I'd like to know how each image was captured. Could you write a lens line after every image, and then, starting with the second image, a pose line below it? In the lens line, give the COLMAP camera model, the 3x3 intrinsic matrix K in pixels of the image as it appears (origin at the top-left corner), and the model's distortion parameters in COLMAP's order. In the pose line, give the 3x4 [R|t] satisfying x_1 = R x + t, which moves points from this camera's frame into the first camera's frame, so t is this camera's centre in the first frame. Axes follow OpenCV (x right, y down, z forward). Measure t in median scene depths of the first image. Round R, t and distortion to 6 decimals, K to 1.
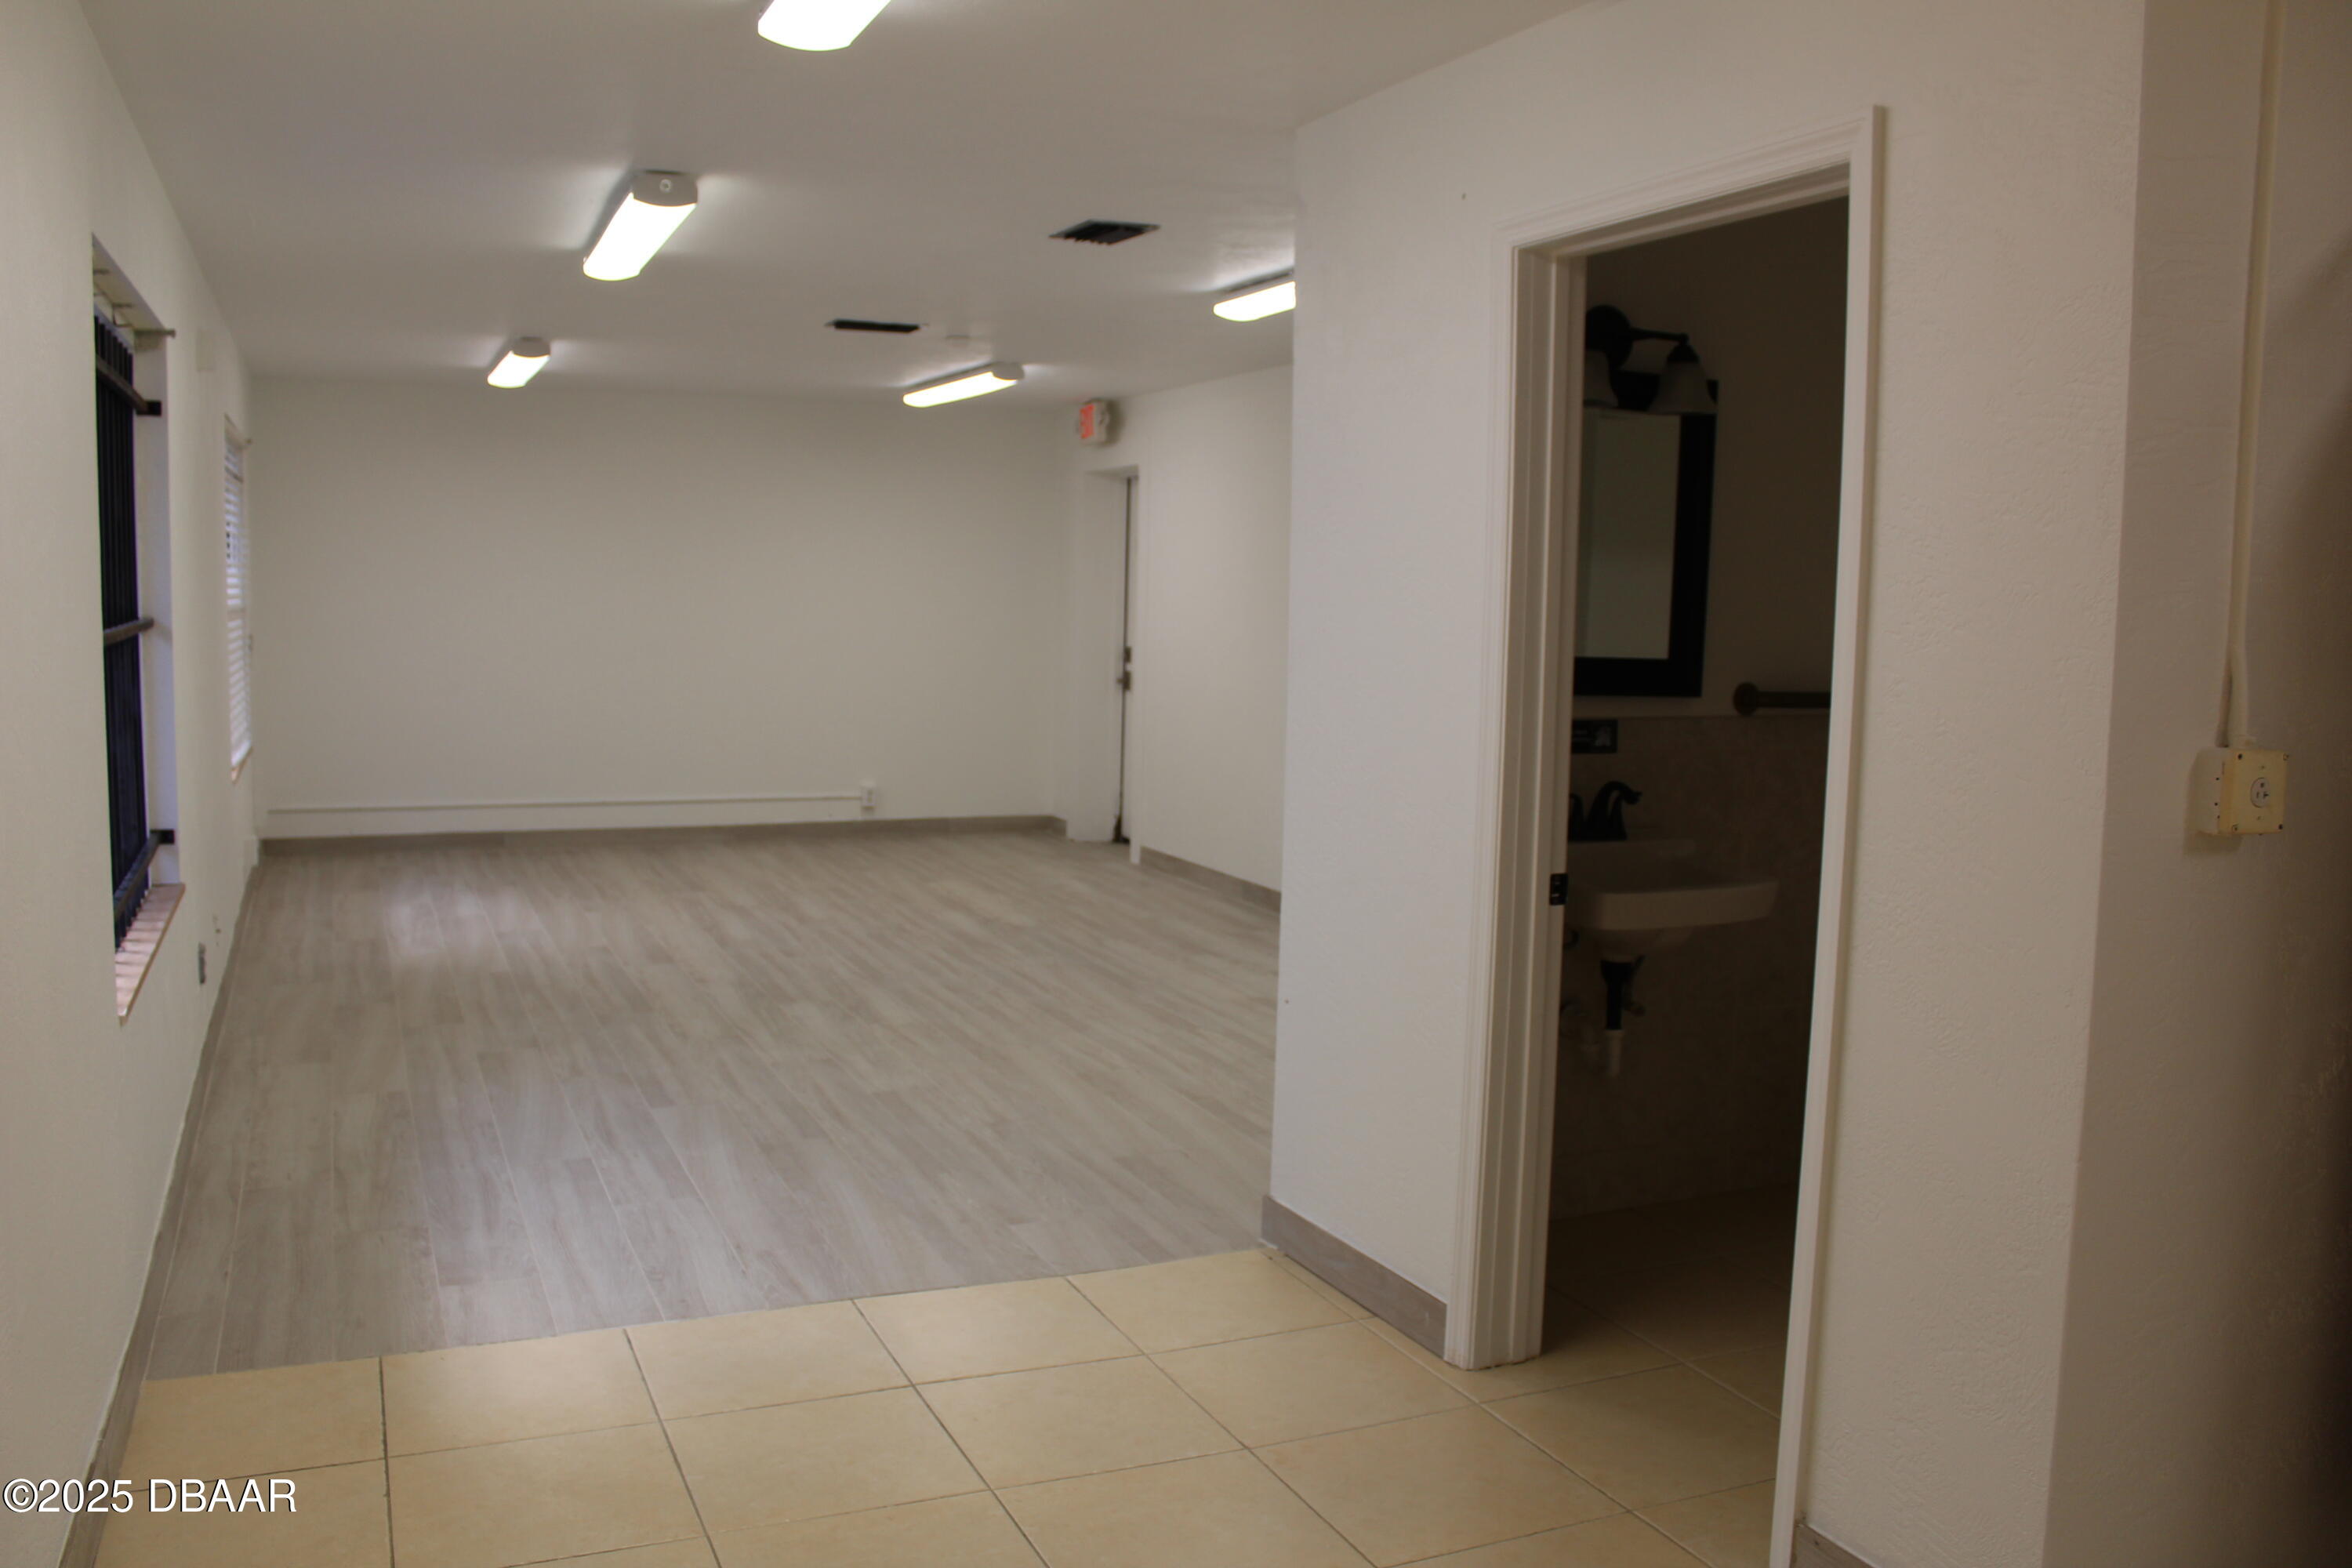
lens RADIAL K [[1951.8, 0, 1166.3], [0, 1951.8, 770.0], [0, 0, 1]] dist [-0.161358, 0.144476]
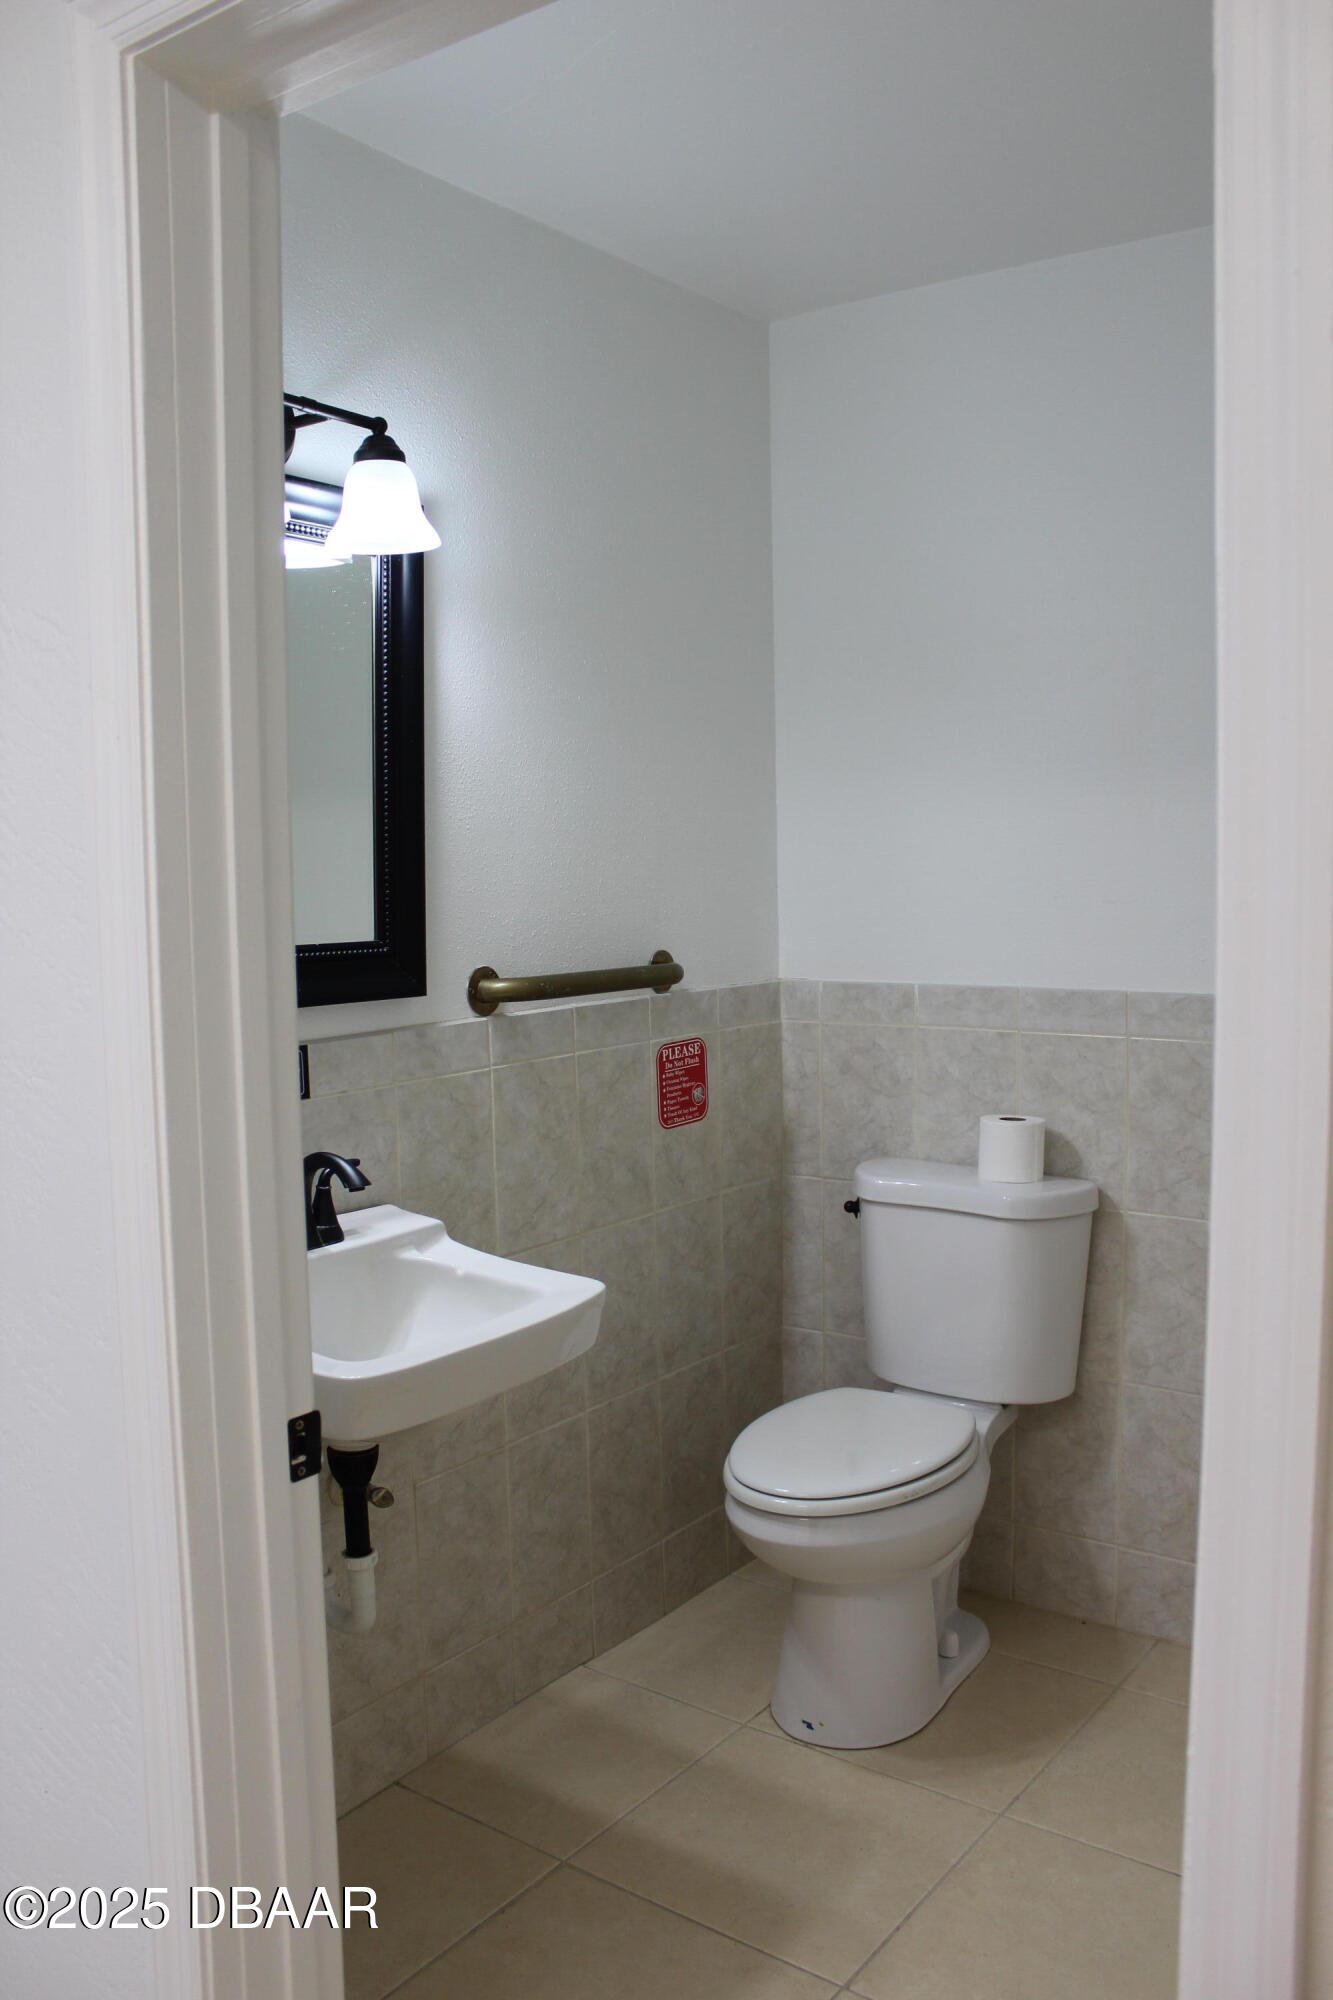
lens RADIAL K [[1659.7, 0, 666.5], [0, 1659.7, 1000.0], [0, 0, 1]] dist [-0.161358, 0.144476]
pose [[0.861688, -0.076357, 0.501660, 0.071212], [0.081108, 0.996628, 0.012380, -0.038592], [-0.500914, 0.030021, 0.864976, 0.503258]]
